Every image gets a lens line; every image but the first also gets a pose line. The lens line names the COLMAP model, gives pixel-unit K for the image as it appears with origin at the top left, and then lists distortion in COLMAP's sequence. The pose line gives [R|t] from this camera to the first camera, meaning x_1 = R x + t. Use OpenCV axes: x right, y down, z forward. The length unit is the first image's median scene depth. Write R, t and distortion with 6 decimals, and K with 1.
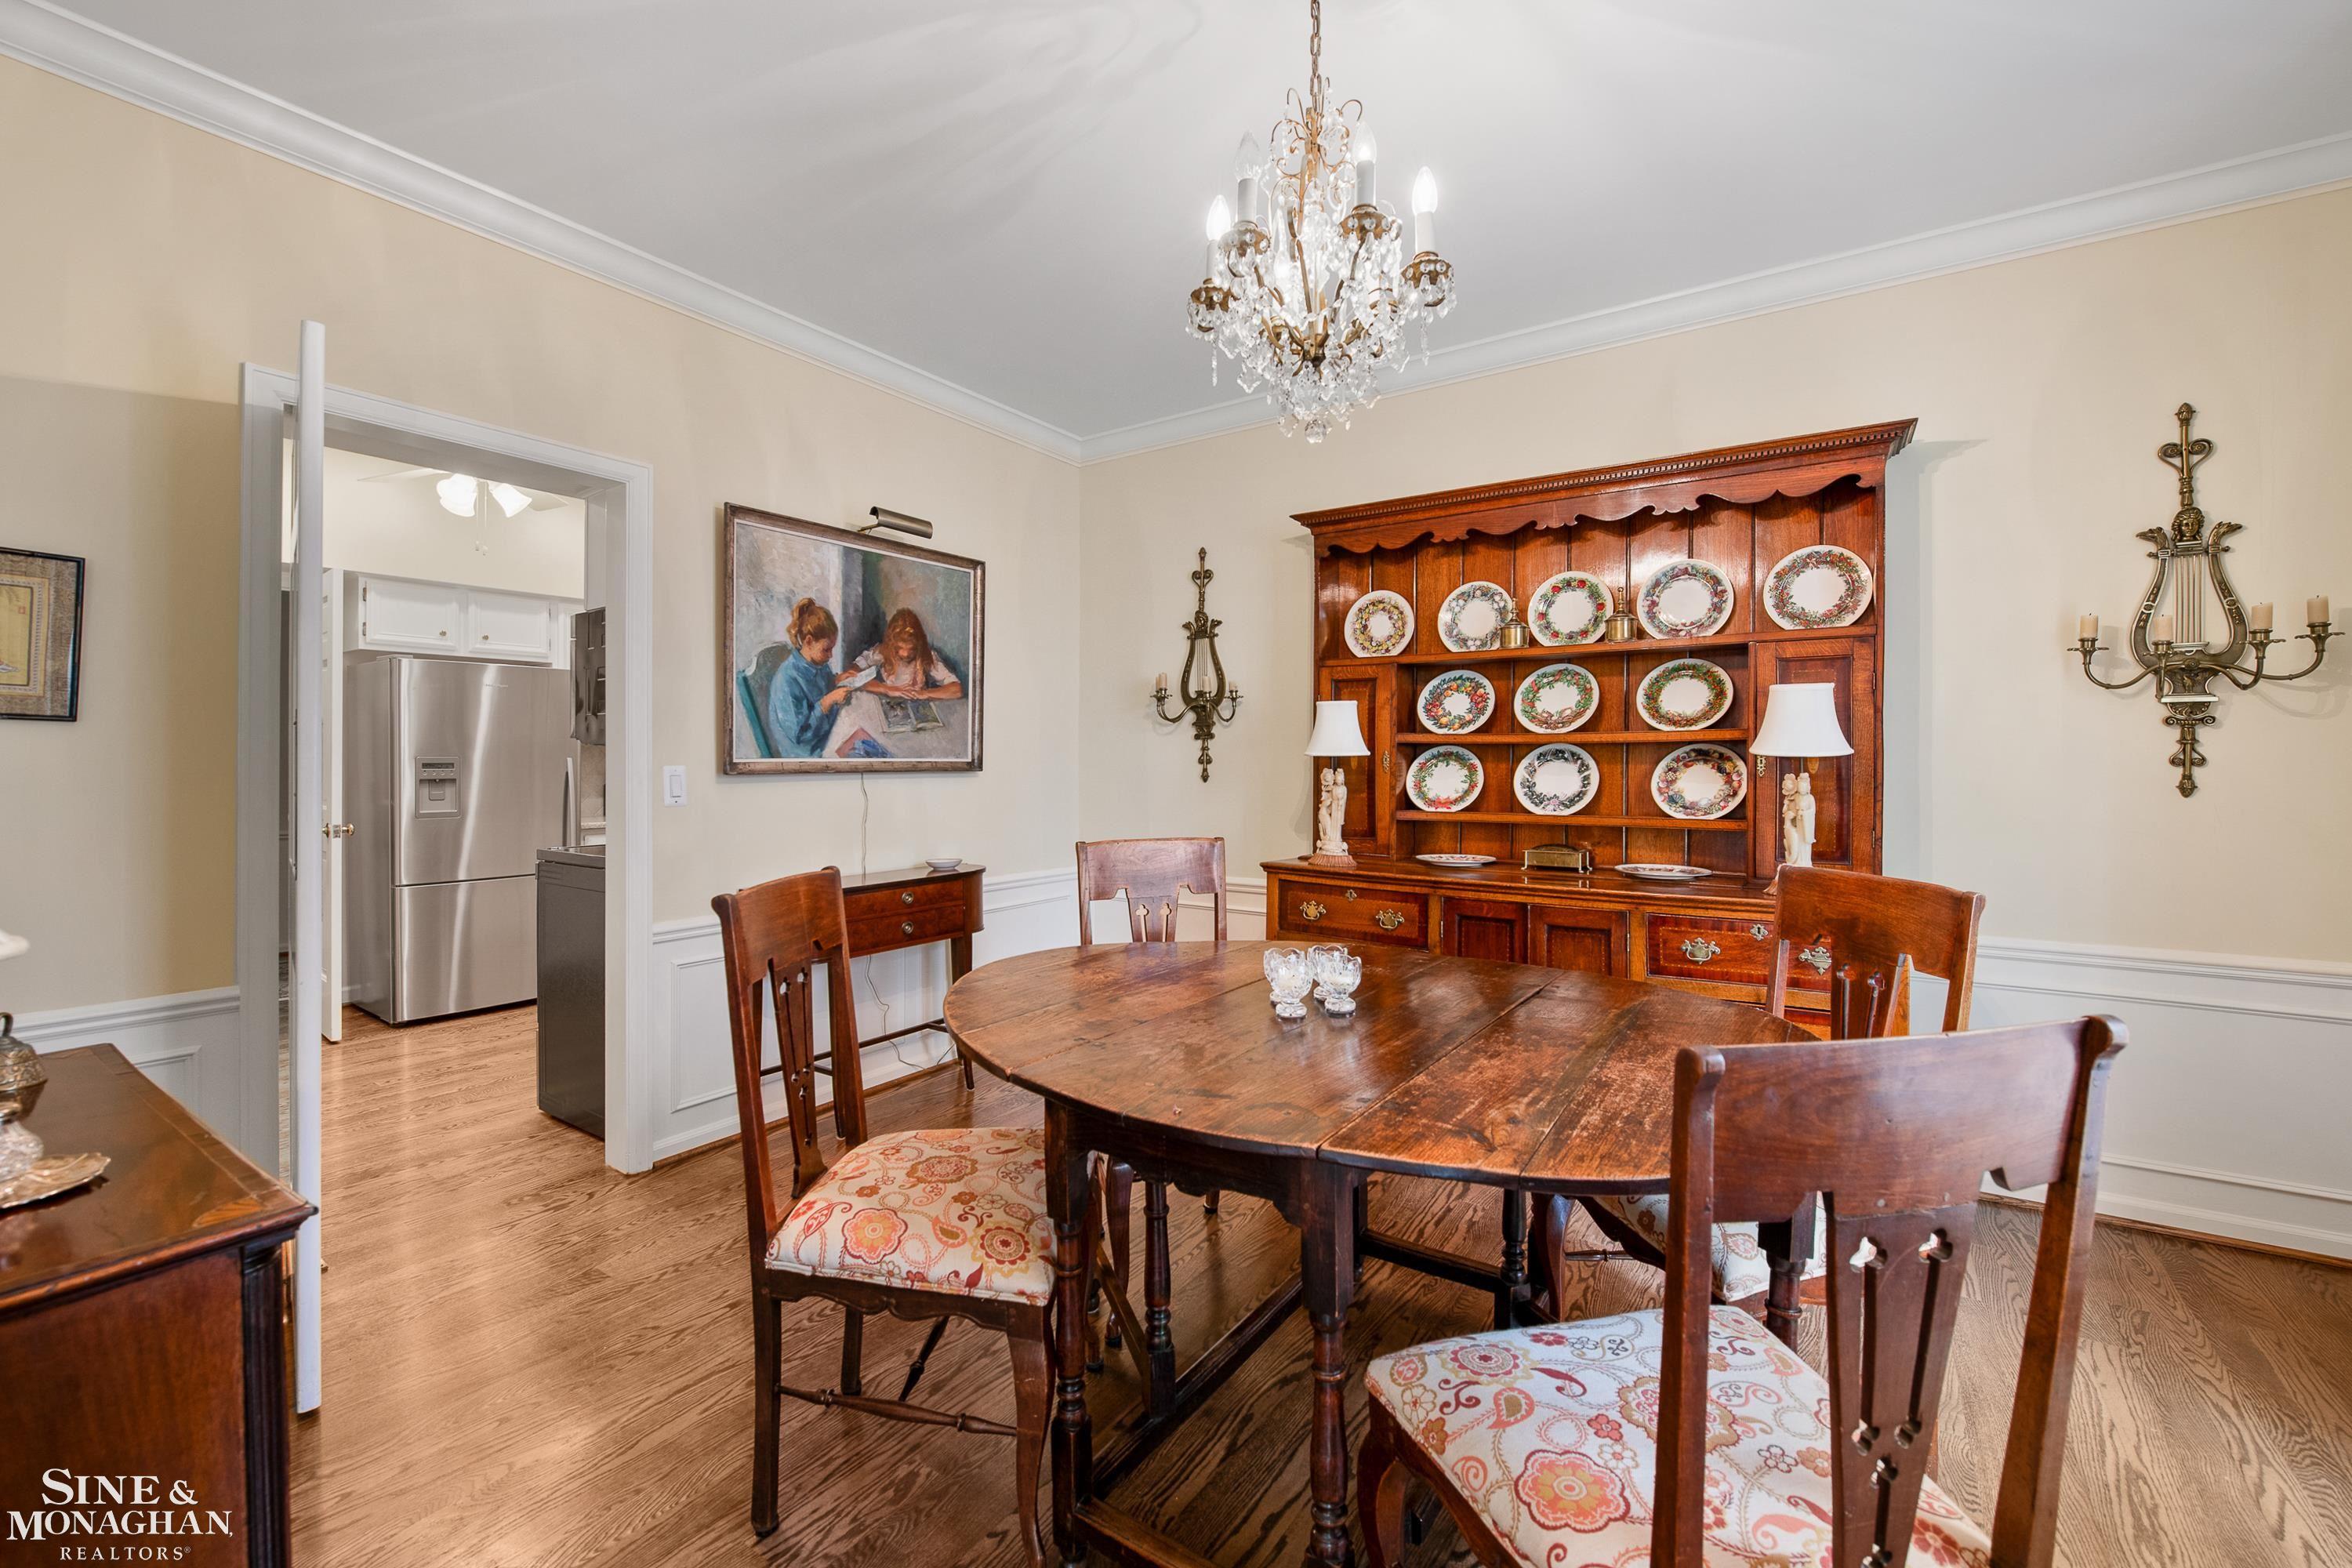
lens RADIAL K [[945.3, 0, 1172.3], [0, 945.3, 761.6], [0, 0, 1]] dist [-0.011582, -0.000230]
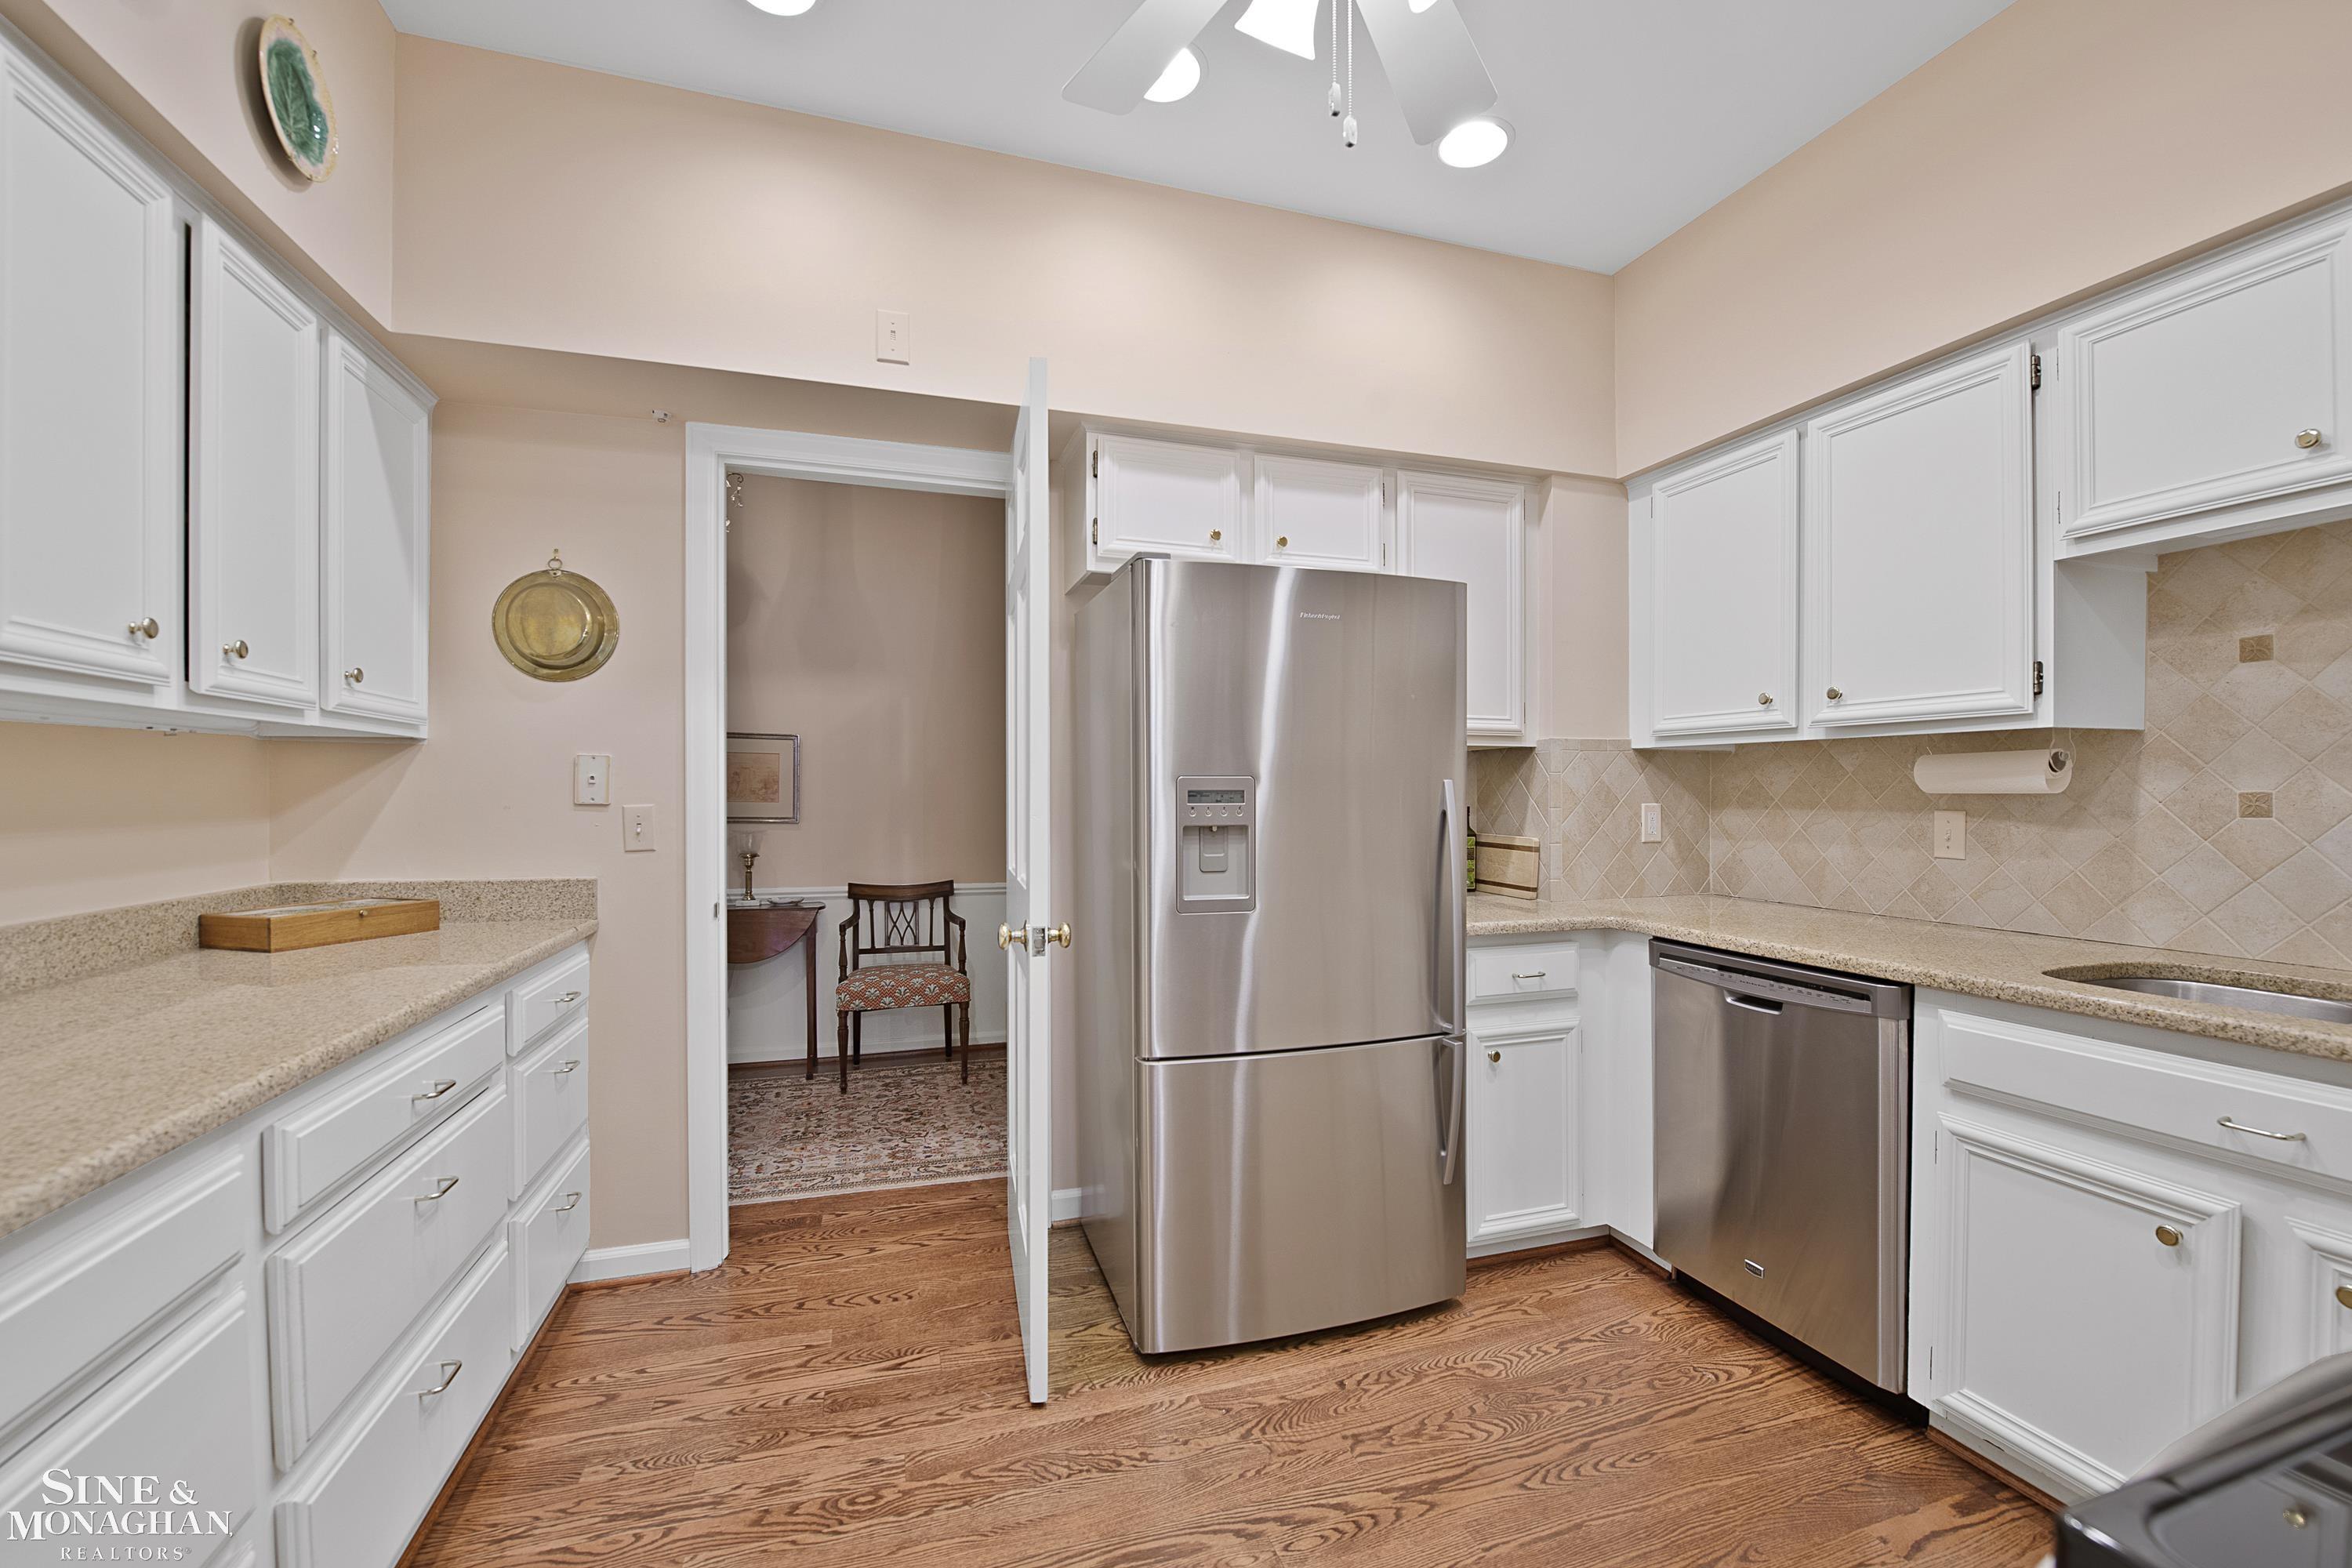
lens RADIAL K [[942.5, 0, 1189.2], [0, 942.5, 788.6], [0, 0, 1]] dist [0.000649, -0.005784]
pose [[0.795300, -0.004160, -0.606201, -0.512053], [0.002293, 0.999990, -0.003854, 0.002441], [0.606211, 0.001676, 0.795302, 0.625135]]
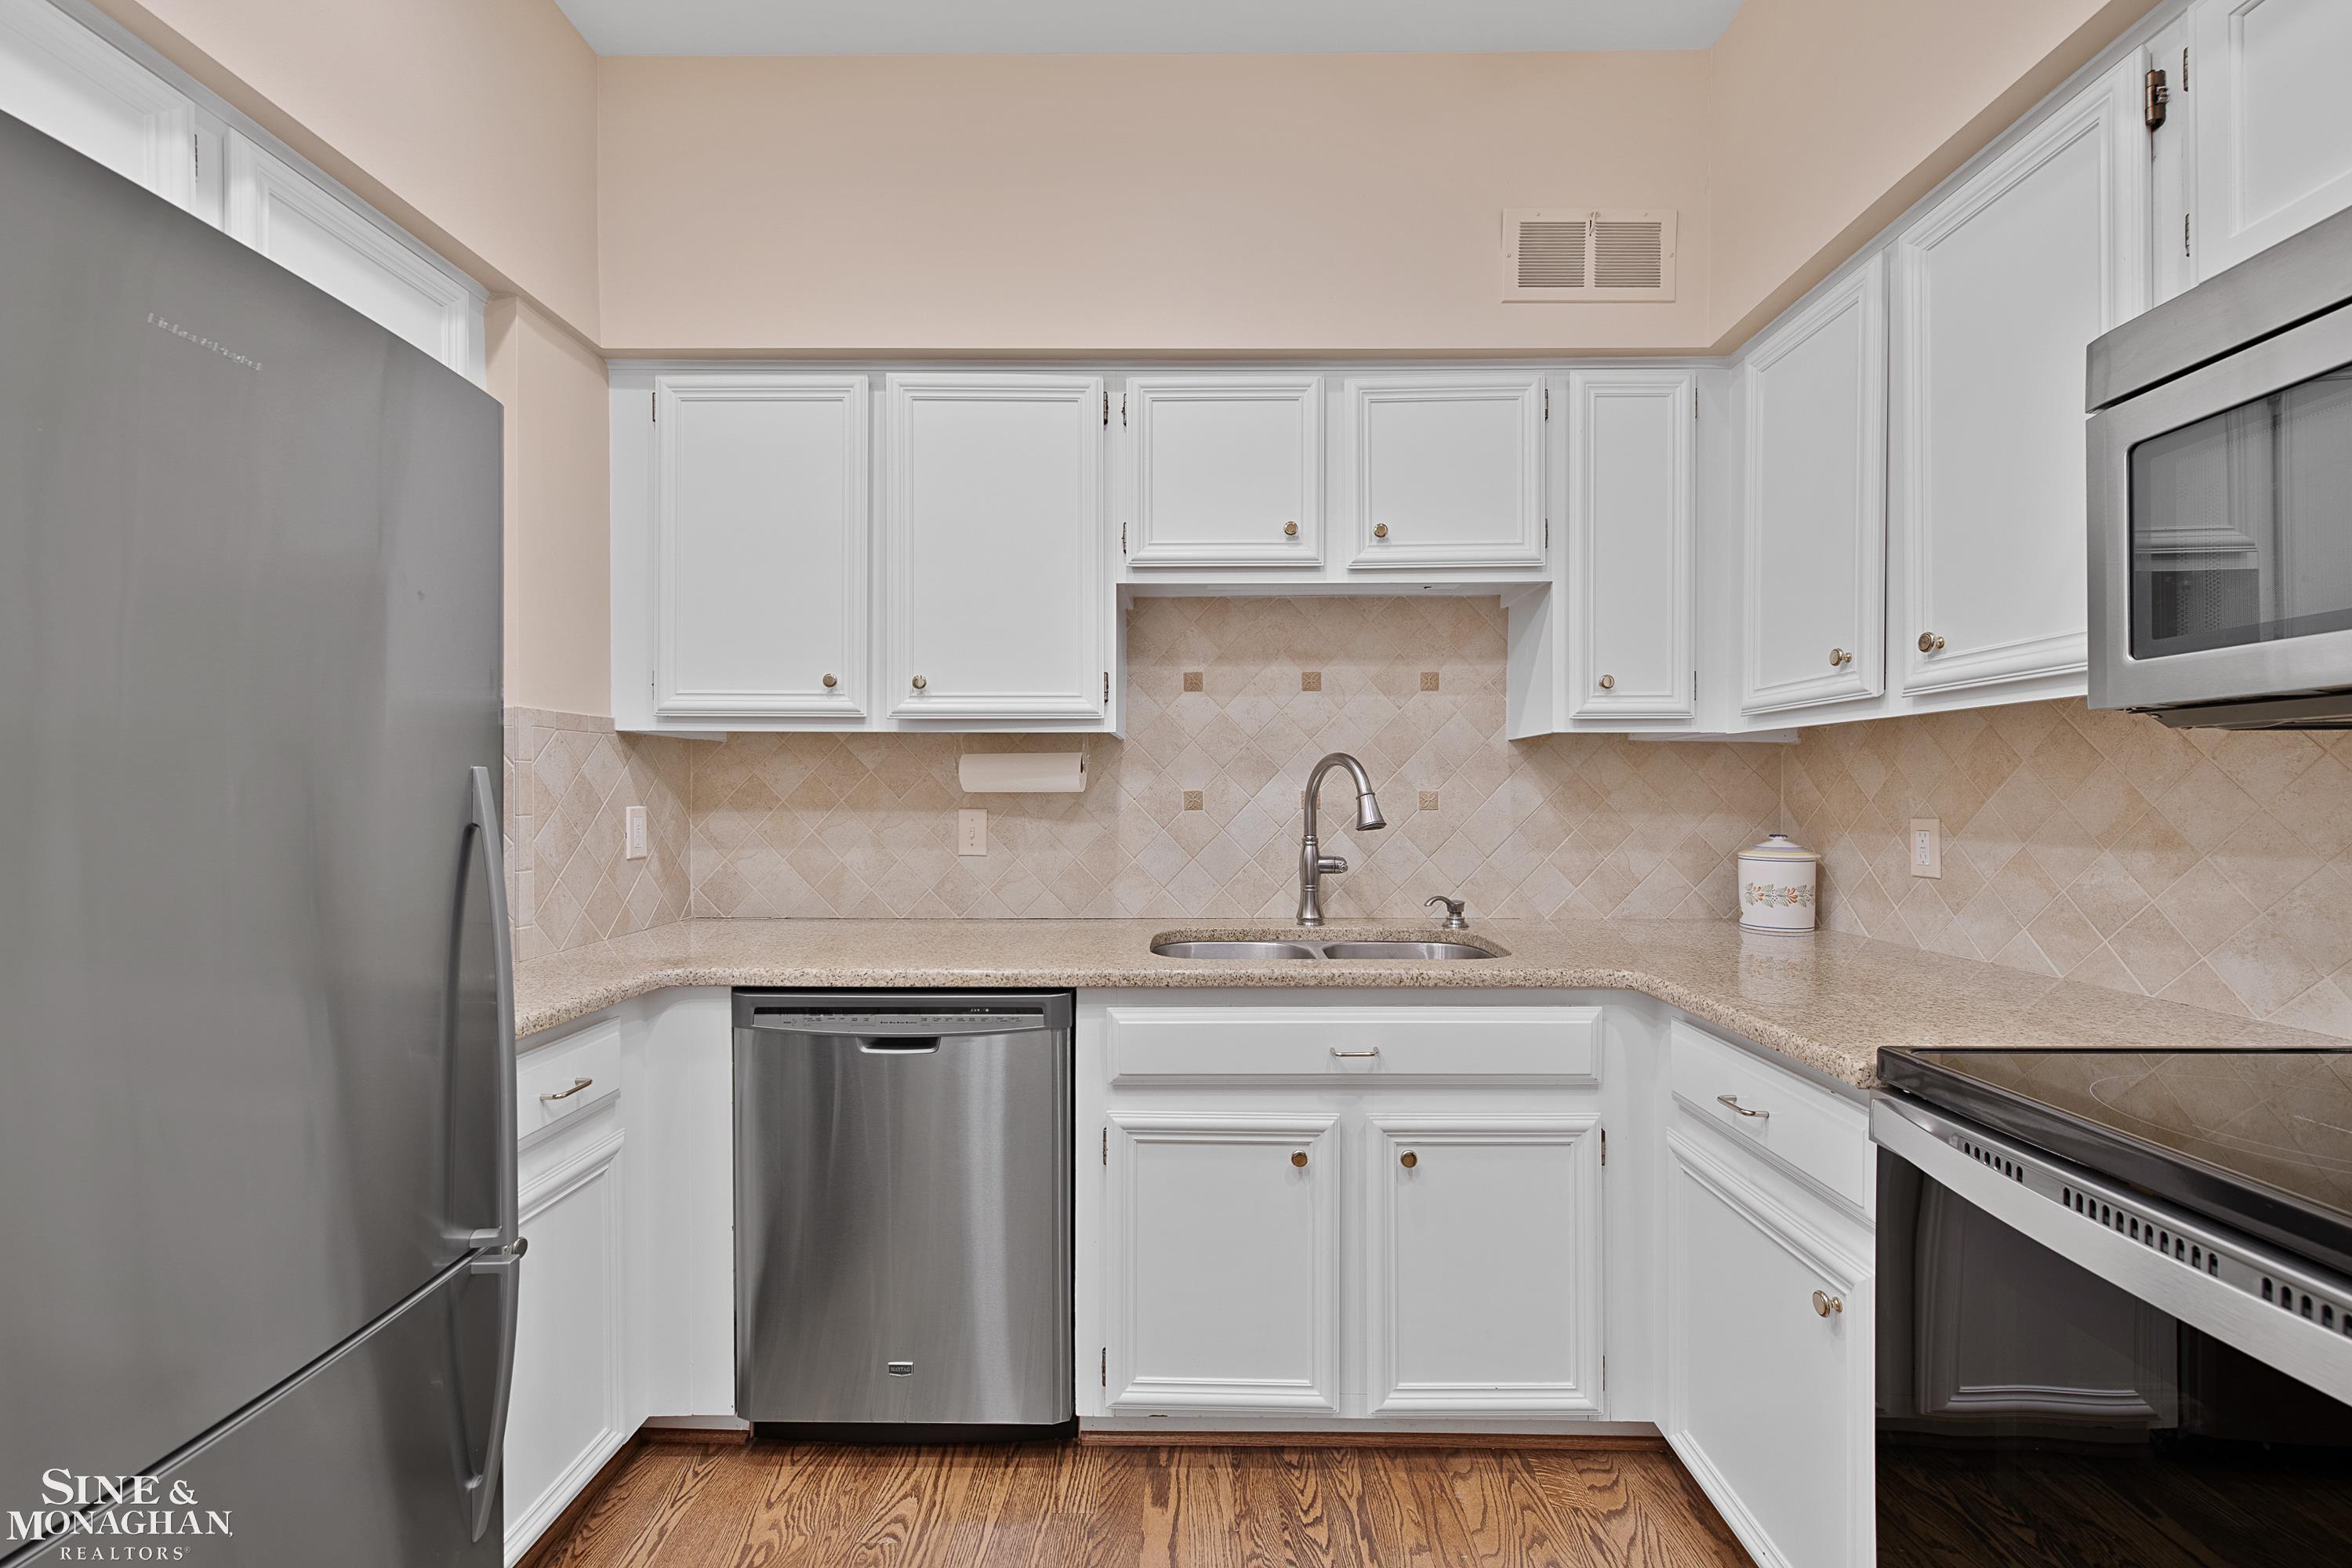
lens RADIAL K [[942.5, 0, 1189.2], [0, 942.5, 788.6], [0, 0, 1]] dist [0.000649, -0.005784]
pose [[0.832263, 0.000770, 0.554380, -0.672615], [0.001123, 0.999995, -0.003073, 0.003695], [-0.554380, 0.003180, 0.832258, 0.766871]]
